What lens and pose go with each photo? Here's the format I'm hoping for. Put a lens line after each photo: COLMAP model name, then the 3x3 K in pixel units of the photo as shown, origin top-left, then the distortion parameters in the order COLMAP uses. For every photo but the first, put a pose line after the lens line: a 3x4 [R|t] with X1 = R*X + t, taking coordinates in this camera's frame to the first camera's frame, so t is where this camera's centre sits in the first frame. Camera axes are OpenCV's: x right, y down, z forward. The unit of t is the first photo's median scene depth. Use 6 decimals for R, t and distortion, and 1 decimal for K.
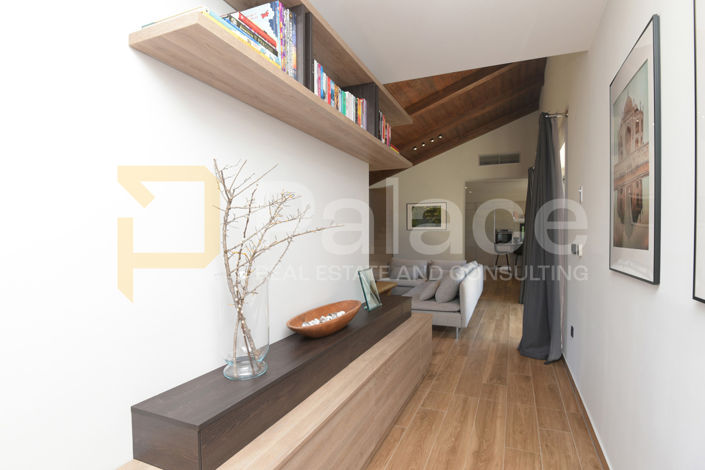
lens RADIAL K [[350.0, 0, 350.1], [0, 350.0, 226.9], [0, 0, 1]] dist [-0.028479, -0.001255]
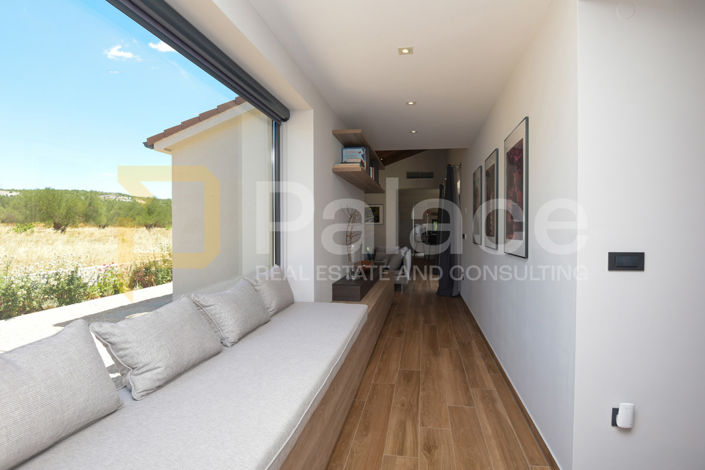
lens RADIAL K [[350.0, 0, 350.1], [0, 350.0, 226.9], [0, 0, 1]] dist [-0.028479, -0.001255]
pose [[0.971987, -0.016763, 0.234435, -0.370675], [0.012012, 0.999693, 0.021682, -0.028594], [-0.234727, -0.018258, 0.971890, -0.646120]]
